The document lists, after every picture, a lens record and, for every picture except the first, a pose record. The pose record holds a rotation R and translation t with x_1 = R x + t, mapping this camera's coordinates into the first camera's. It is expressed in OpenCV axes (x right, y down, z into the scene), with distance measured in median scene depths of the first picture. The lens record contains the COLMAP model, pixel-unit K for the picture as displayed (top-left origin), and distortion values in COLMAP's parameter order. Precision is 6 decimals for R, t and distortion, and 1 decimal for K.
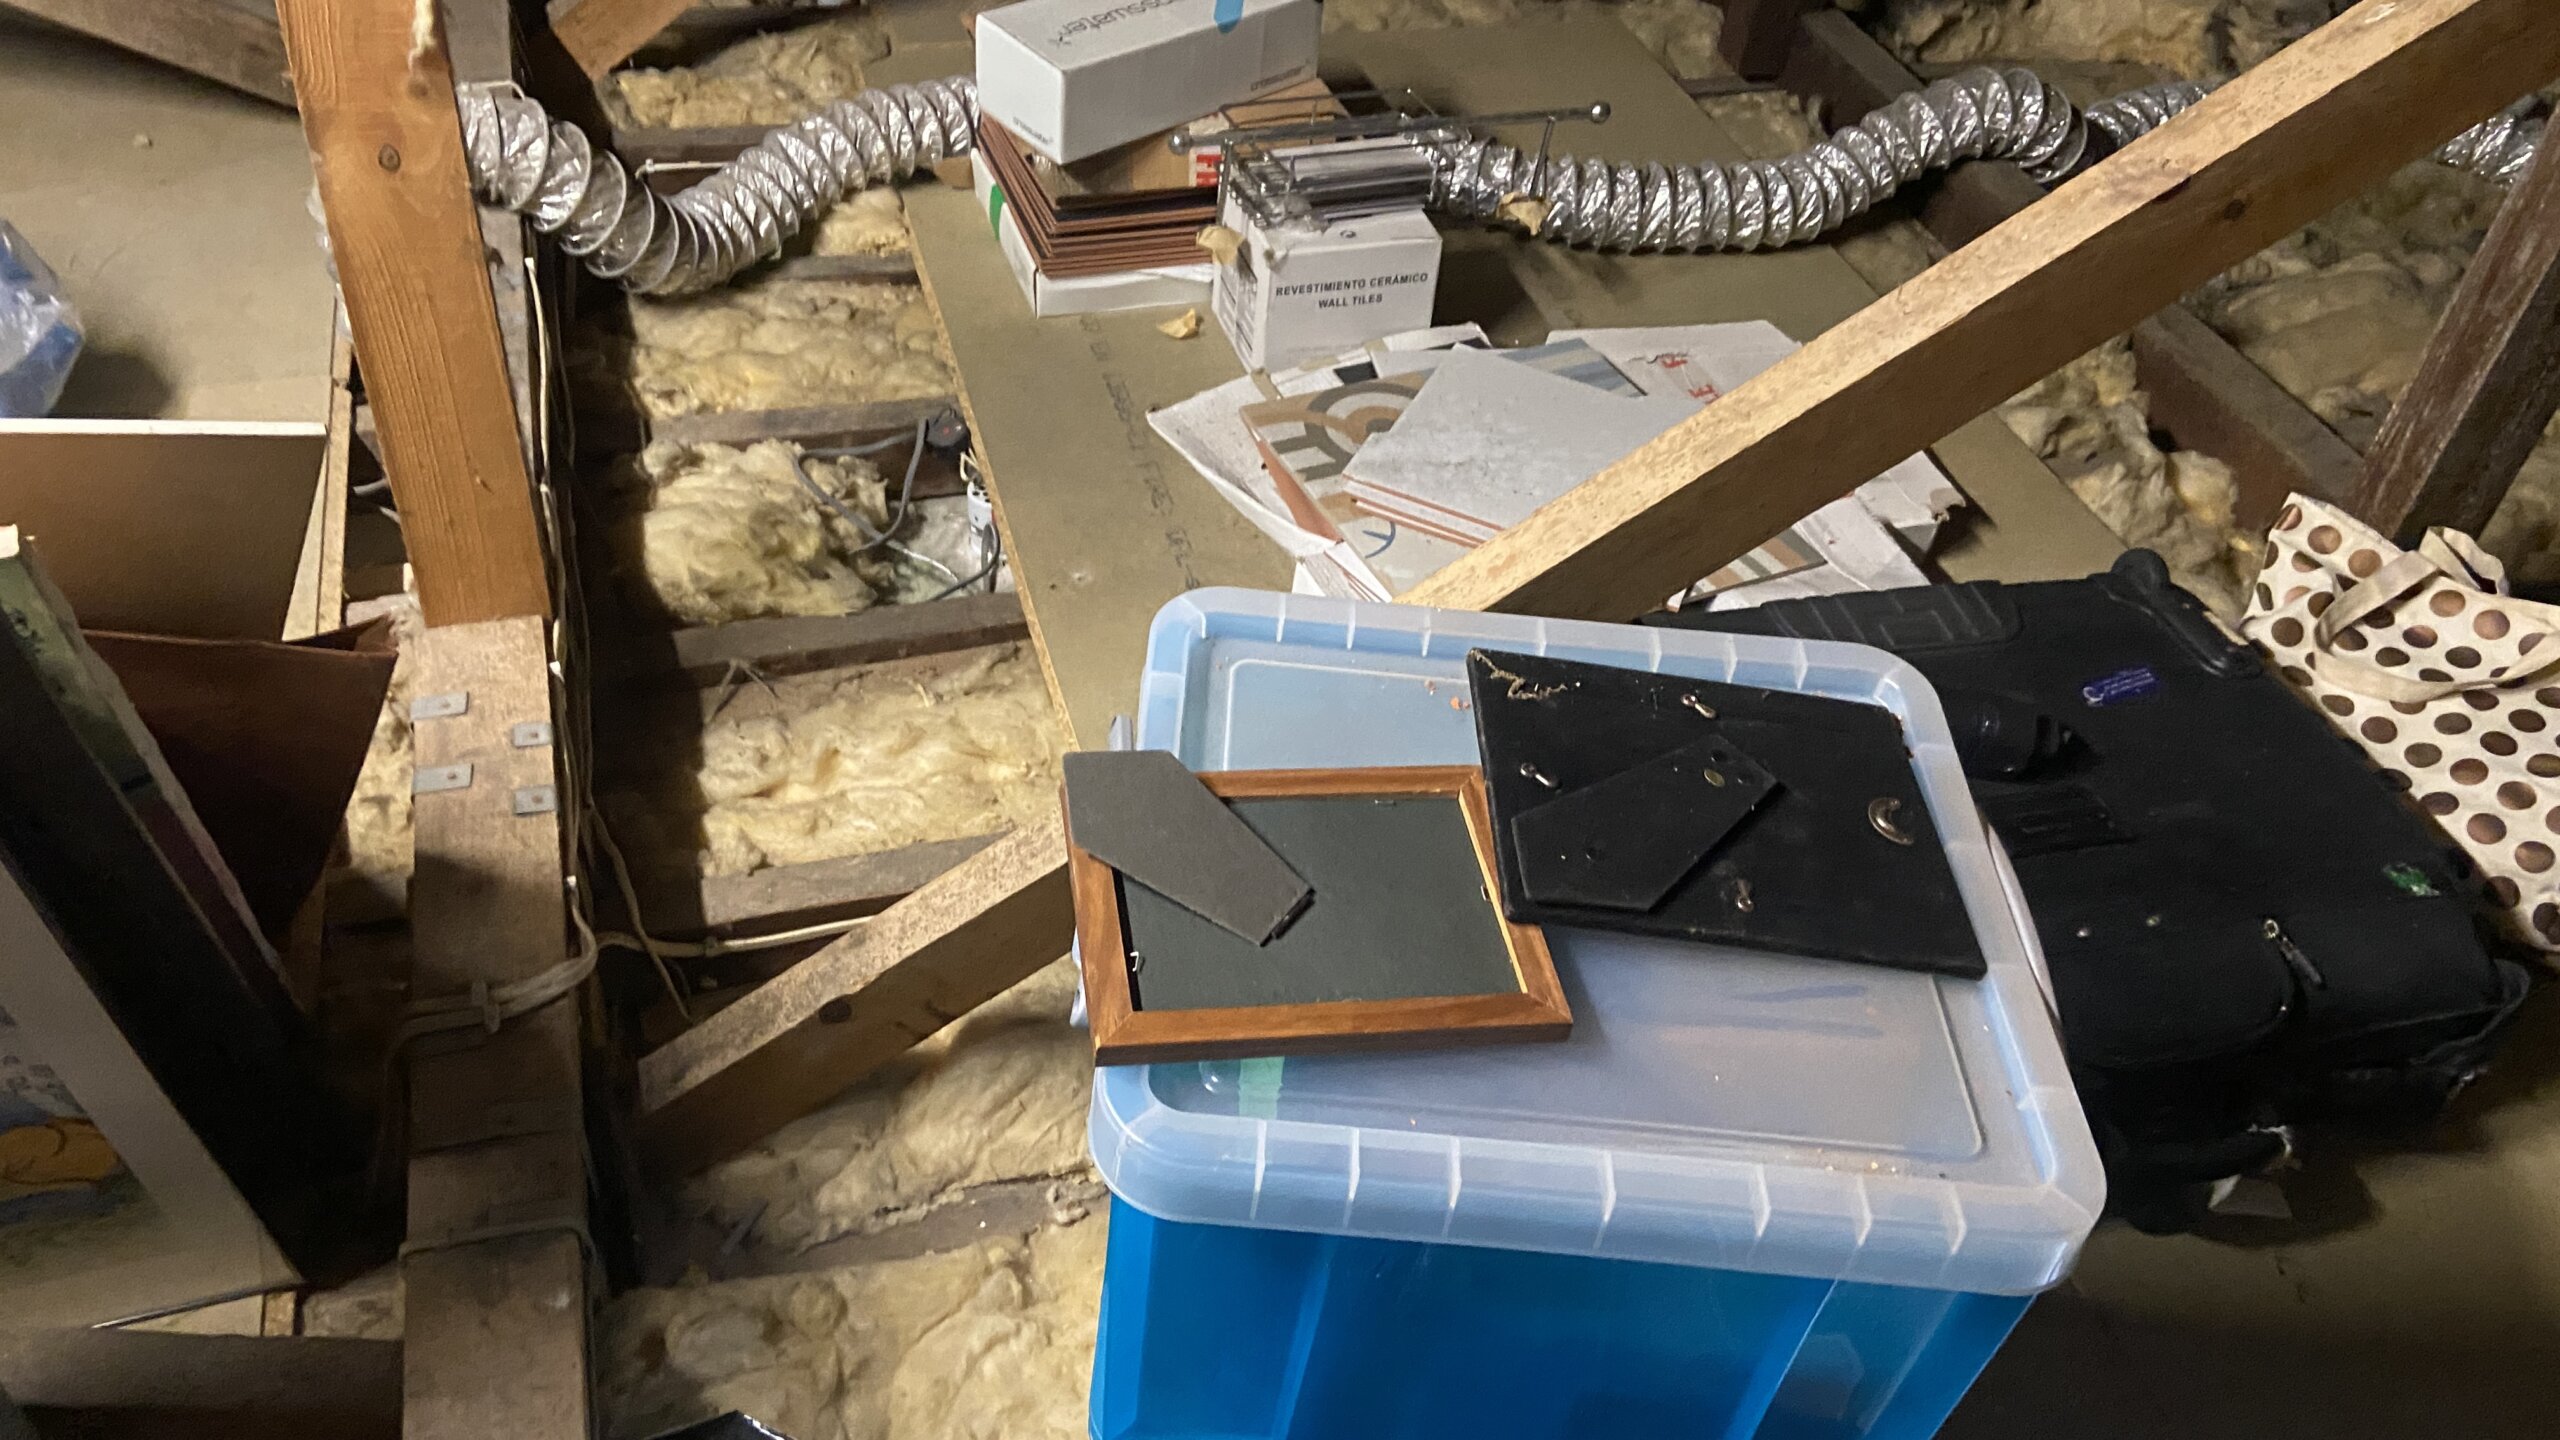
lens RADIAL K [[1920.9, 0, 1274.9], [0, 1920.9, 685.9], [0, 0, 1]] dist [0.126039, -0.161107]
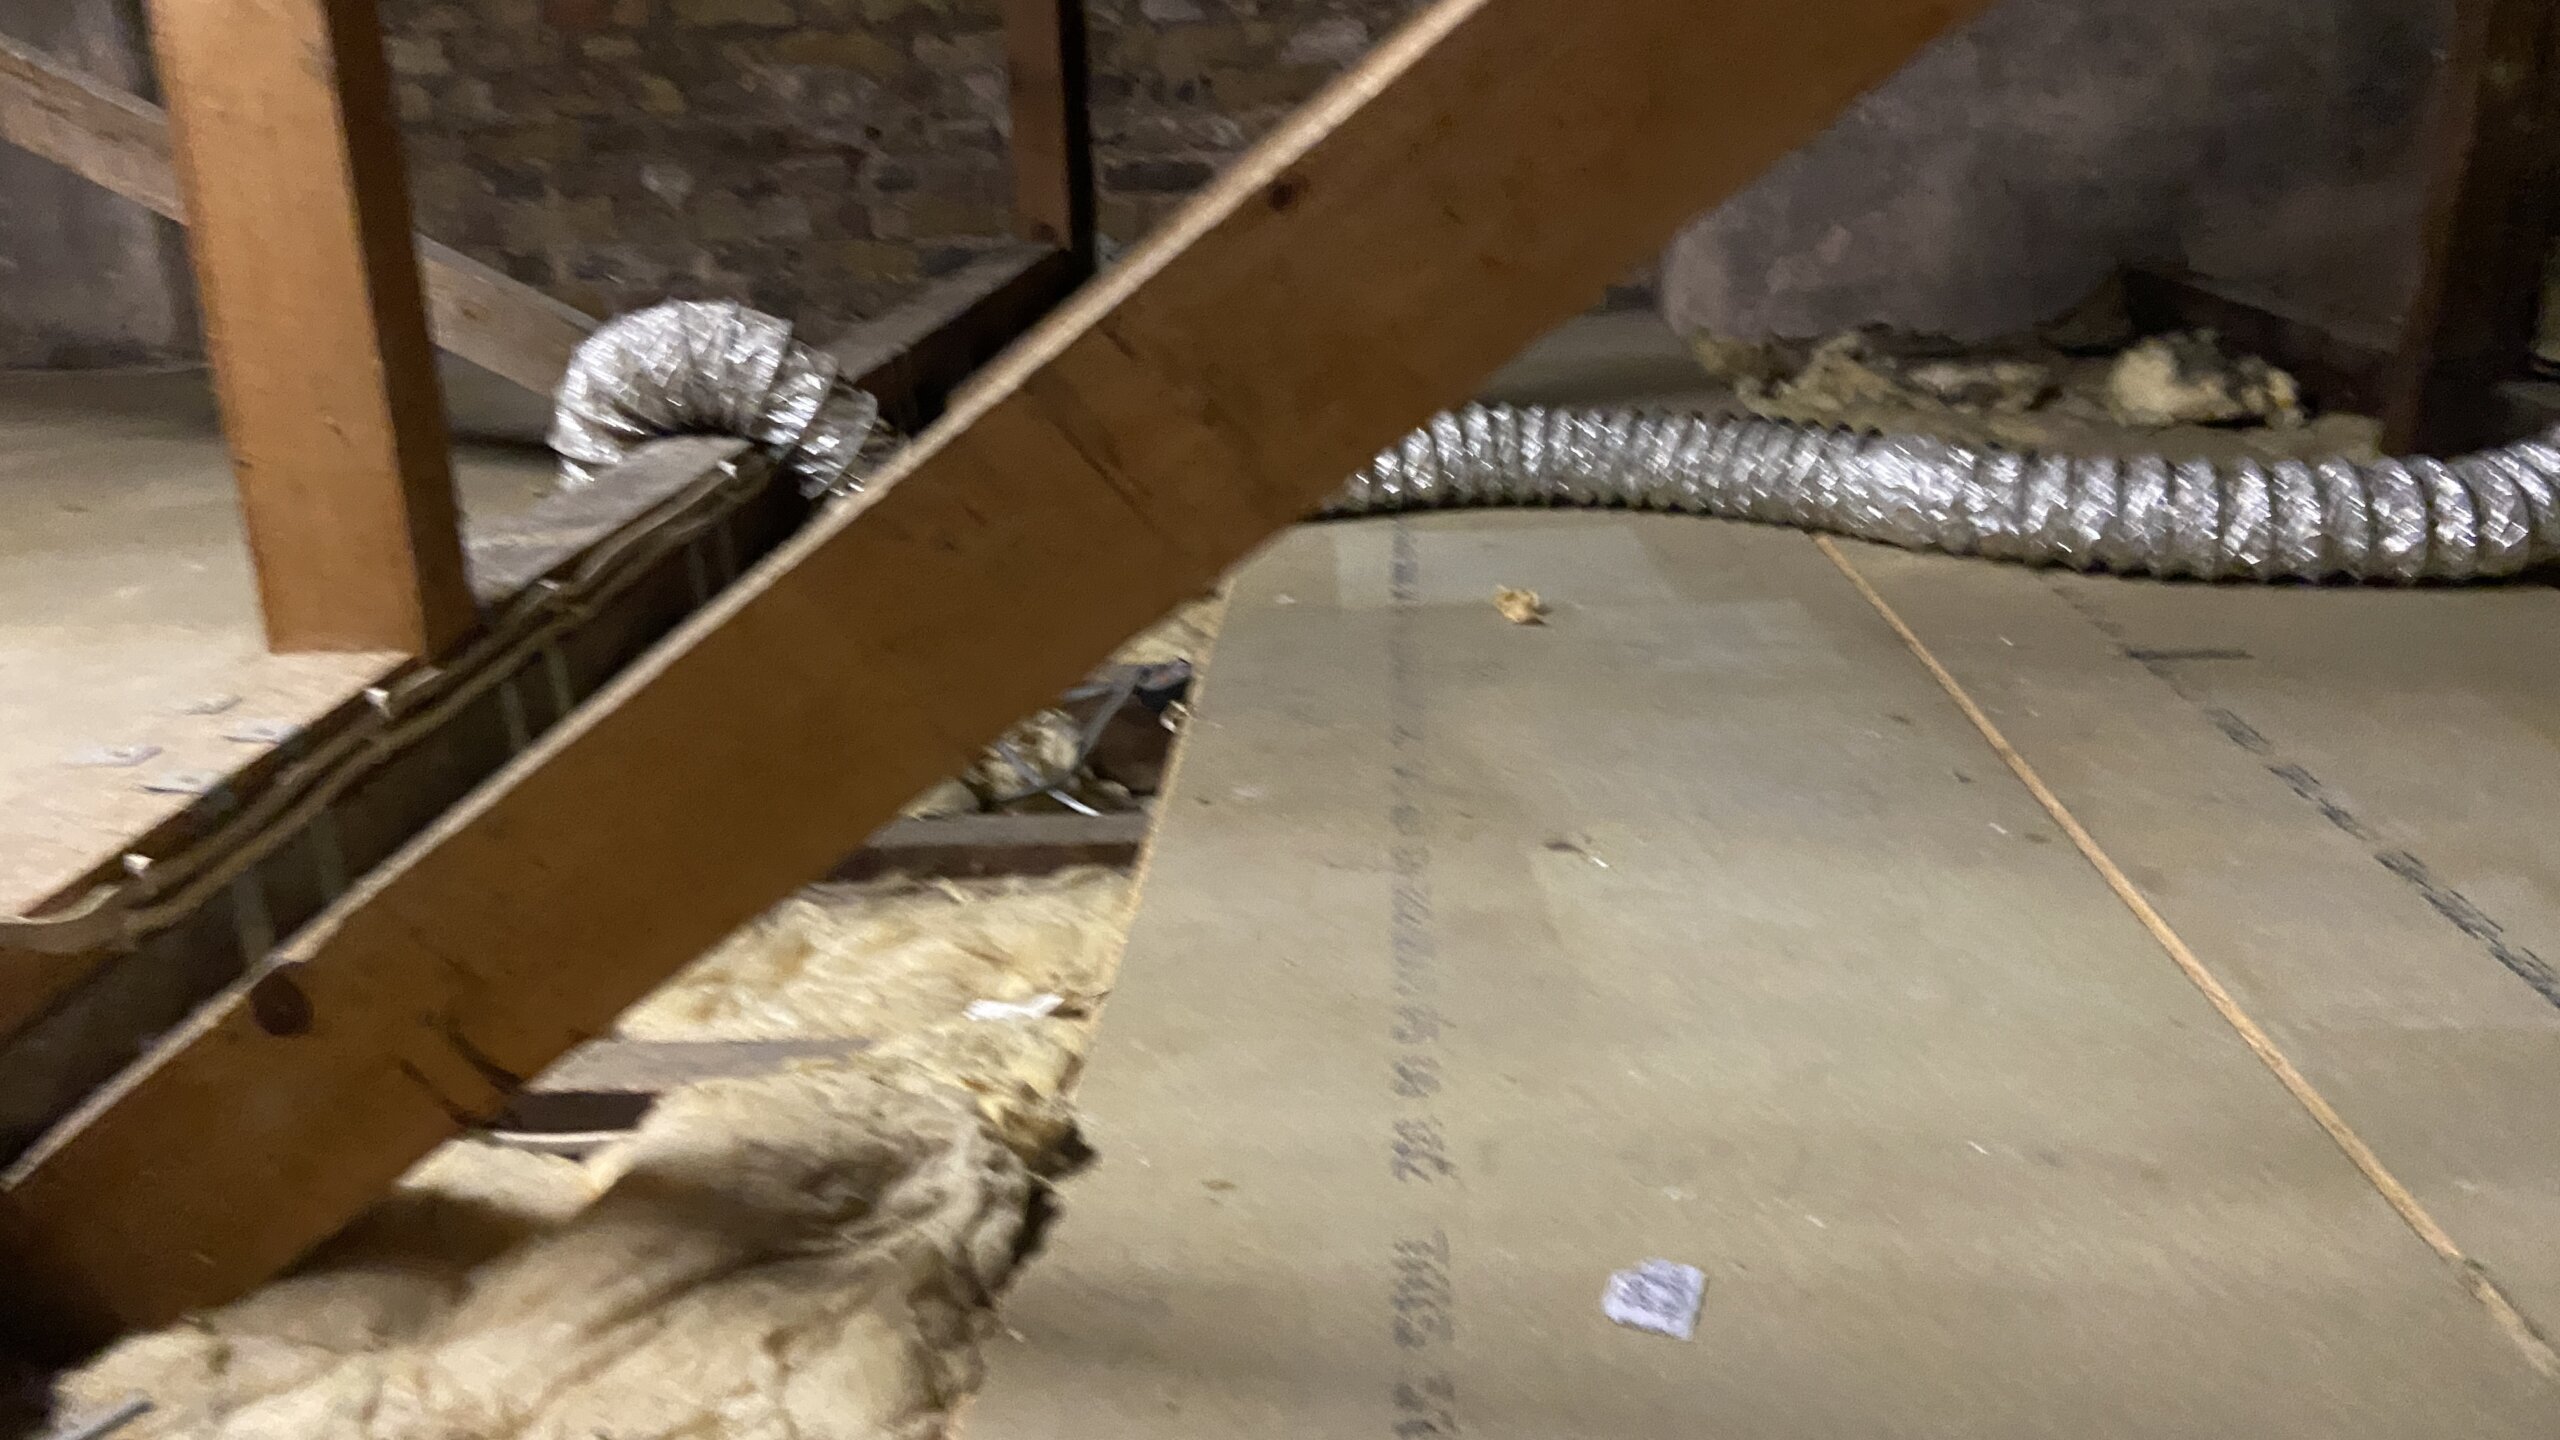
lens RADIAL K [[1920.9, 0, 1291.4], [0, 1920.9, 721.6], [0, 0, 1]] dist [0.126039, -0.161107]
pose [[0.935417, 0.000793, -0.353545, 0.155335], [-0.143333, 0.914982, -0.377180, 0.174521], [0.323188, 0.403495, 0.856003, 0.390395]]
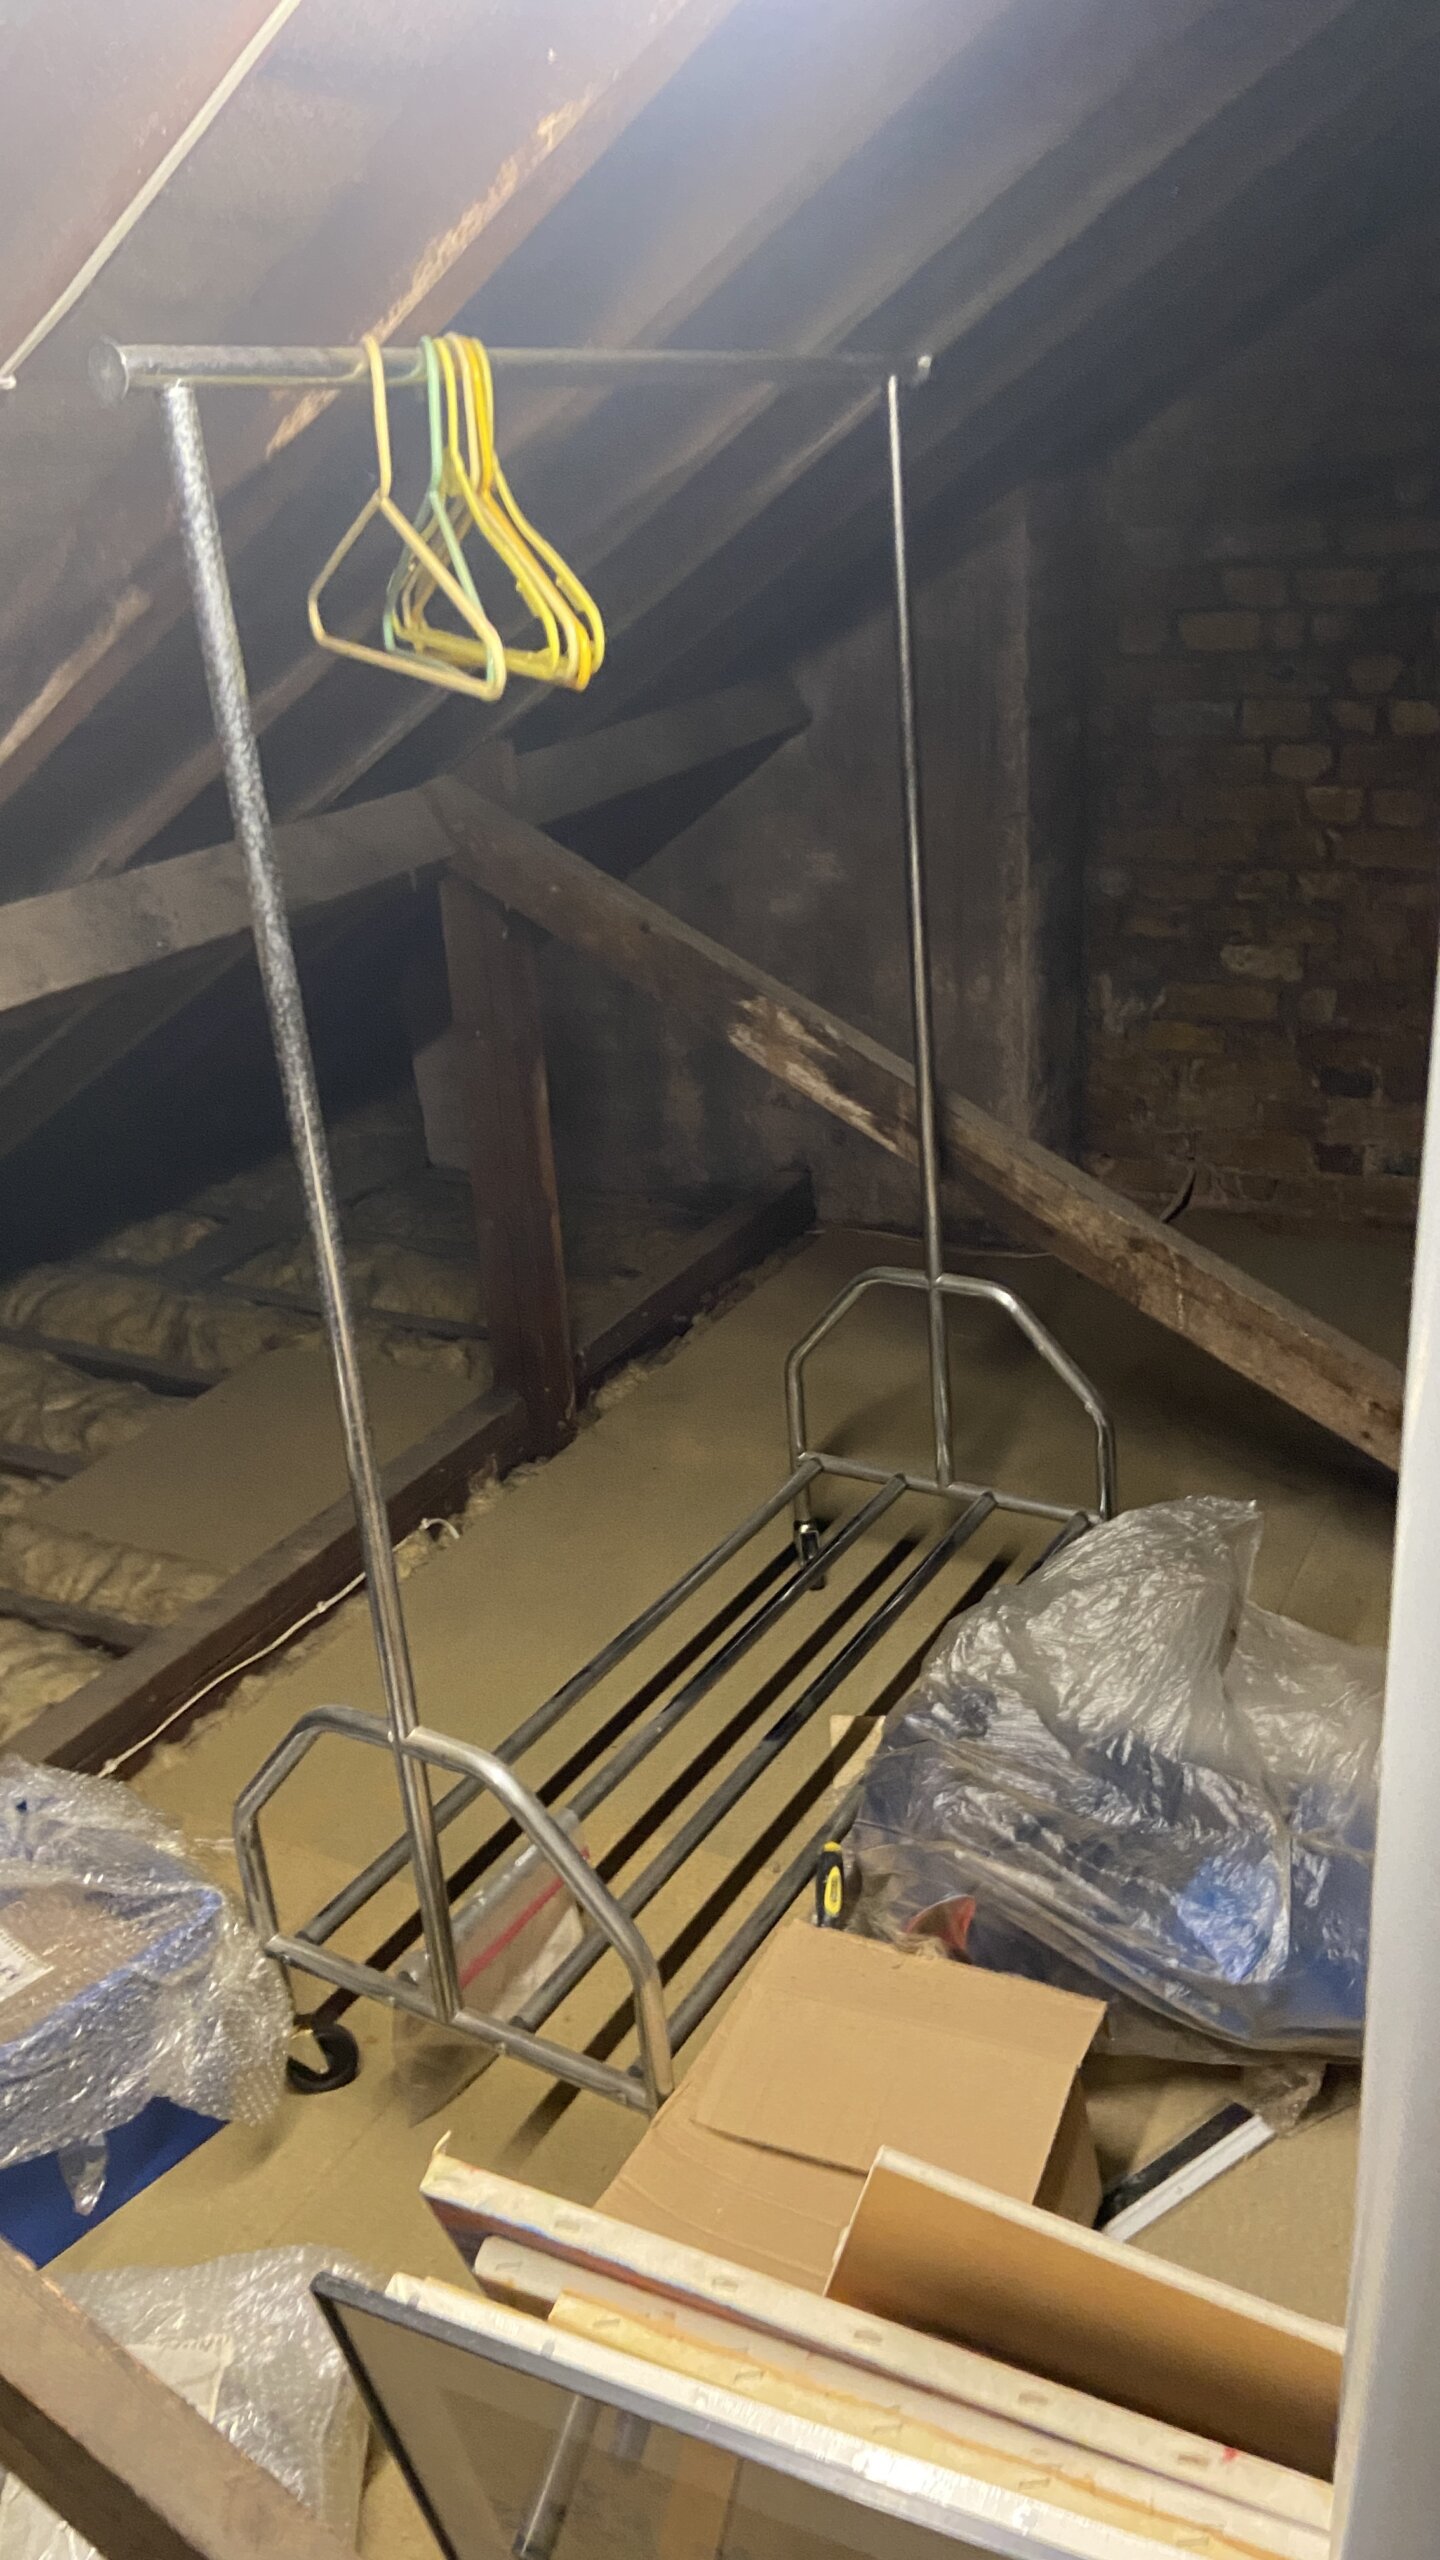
lens RADIAL K [[1920.9, 0, 715.6], [0, 1920.9, 1287.2], [0, 0, 1]] dist [0.126039, -0.161107]
pose [[0.687724, 0.148254, -0.710673, -0.233855], [-0.381513, 0.906657, -0.180055, -0.131755], [0.617643, 0.394960, 0.680091, -0.047482]]
